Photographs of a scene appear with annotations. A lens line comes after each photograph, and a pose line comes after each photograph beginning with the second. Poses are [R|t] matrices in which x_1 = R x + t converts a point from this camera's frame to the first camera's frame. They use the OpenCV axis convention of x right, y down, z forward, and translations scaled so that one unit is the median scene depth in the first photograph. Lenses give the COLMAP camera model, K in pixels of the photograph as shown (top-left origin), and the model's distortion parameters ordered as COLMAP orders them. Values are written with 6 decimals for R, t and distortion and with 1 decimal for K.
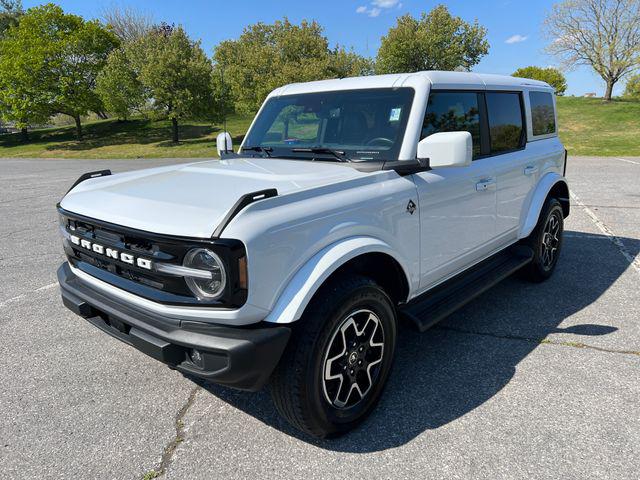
lens RADIAL K [[480.8, 0, 321.1], [0, 480.8, 241.4], [0, 0, 1]] dist [0.051157, -0.054516]
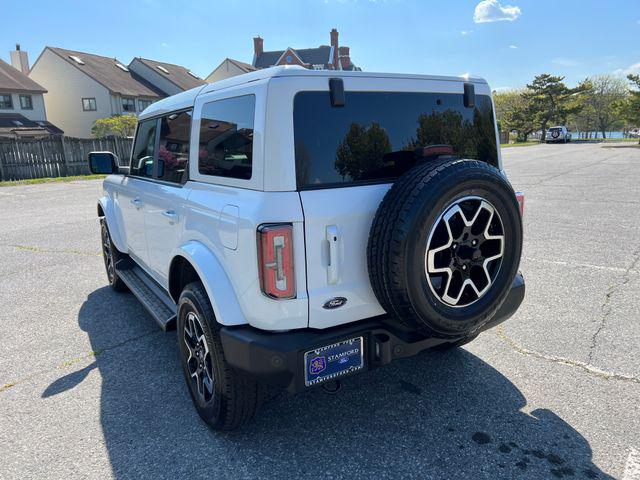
lens RADIAL K [[480.8, 0, 325.9], [0, 480.8, 241.1], [0, 0, 1]] dist [0.051157, -0.054516]
pose [[-0.278415, 0.236014, -0.931011, 1.411310], [-0.197012, 0.934693, 0.295863, -0.500158], [0.940038, 0.265793, -0.213736, 1.854258]]
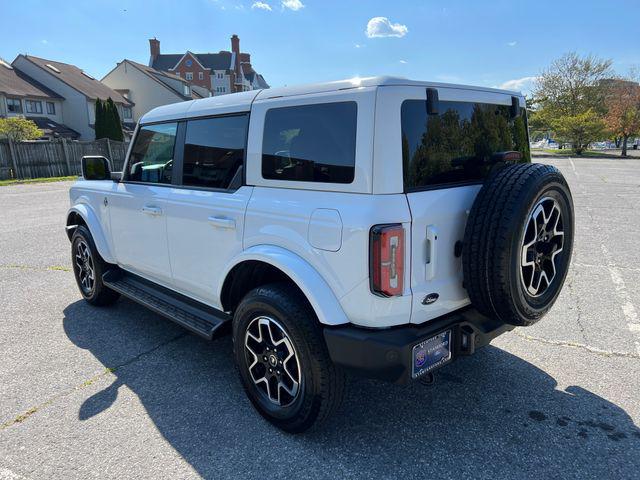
lens RADIAL K [[480.8, 0, 323.1], [0, 480.8, 239.6], [0, 0, 1]] dist [0.051157, -0.054516]
pose [[-0.088171, 0.224375, -0.970506, 1.497677], [-0.223000, 0.945125, 0.238767, -0.436886], [0.970823, 0.237475, -0.033297, 1.574854]]
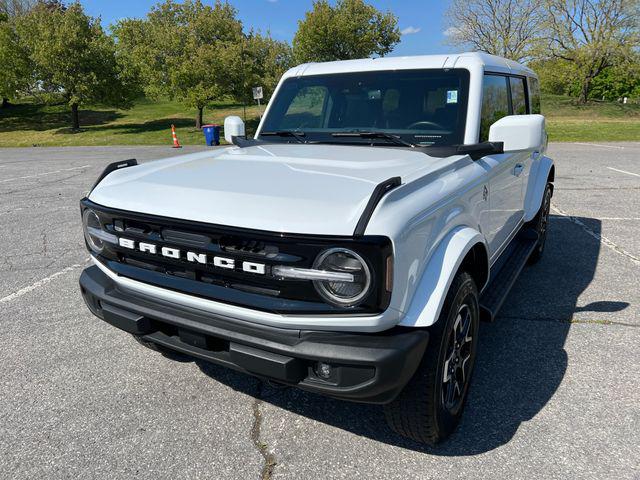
lens RADIAL K [[480.8, 0, 320.1], [0, 480.8, 241.2], [0, 0, 1]] dist [0.051157, -0.054516]
pose [[0.982619, -0.042892, 0.180611, -0.278895], [0.038376, 0.998859, 0.028427, -0.014755], [-0.181624, -0.021002, 0.983144, 0.099134]]
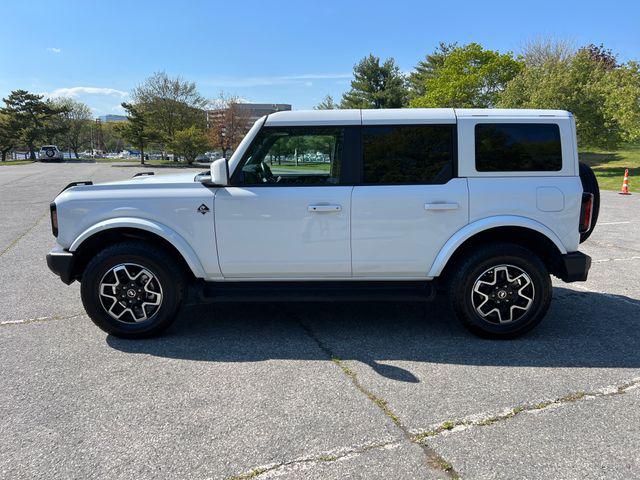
lens RADIAL K [[480.8, 0, 317.4], [0, 480.8, 242.4], [0, 0, 1]] dist [0.051157, -0.054516]
pose [[0.671125, 0.167516, -0.722170, 1.286363], [-0.201526, 0.978677, 0.039734, -0.088708], [0.713427, 0.118869, 0.690573, 0.247205]]
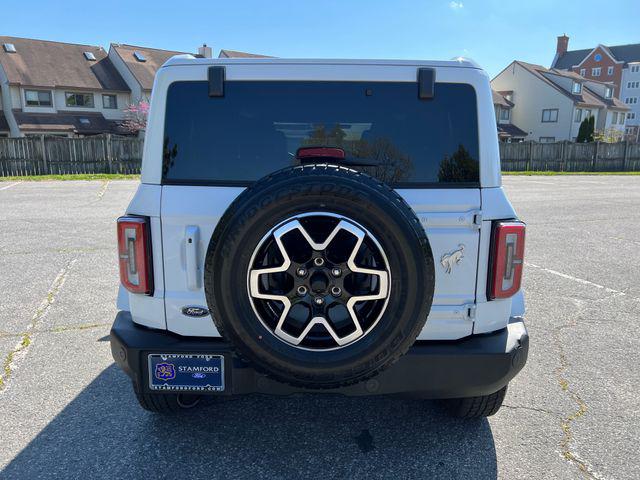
lens RADIAL K [[480.8, 0, 321.0], [0, 480.8, 241.0], [0, 0, 1]] dist [0.051157, -0.054516]
pose [[-0.754376, 0.145545, -0.640104, 1.040061], [-0.150512, 0.910784, 0.384472, -0.571943], [0.638954, 0.386380, -0.665167, 2.252227]]
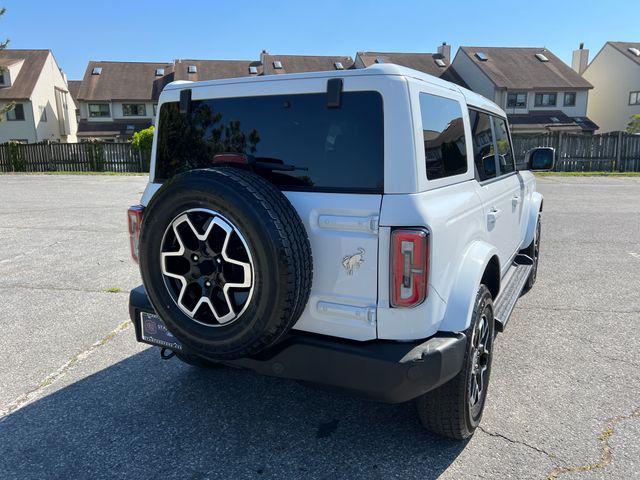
lens RADIAL K [[480.8, 0, 324.4], [0, 480.8, 236.8], [0, 0, 1]] dist [0.051157, -0.054516]
pose [[-0.971992, 0.074947, -0.222743, 0.680140], [-0.027341, 0.905288, 0.423917, -0.638927], [0.233418, 0.418134, -0.877884, 2.502924]]
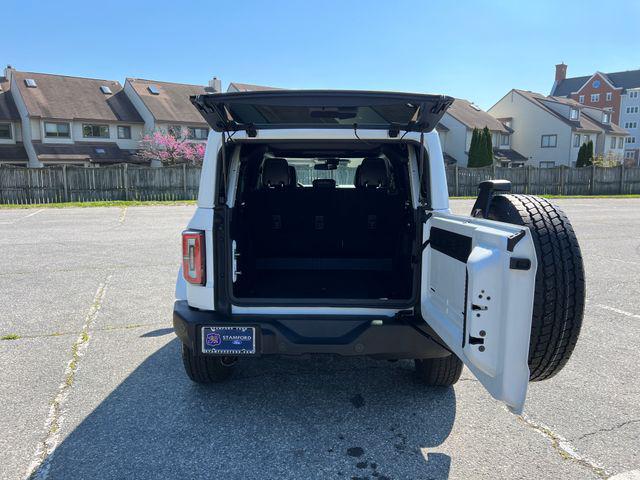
lens RADIAL K [[480.8, 0, 320.1], [0, 480.8, 231.5], [0, 0, 1]] dist [0.051157, -0.054516]
pose [[-0.762412, 0.105238, -0.638477, 1.221647], [-0.139738, 0.936630, 0.321244, -0.648523], [0.631823, 0.334140, -0.699392, 2.460728]]
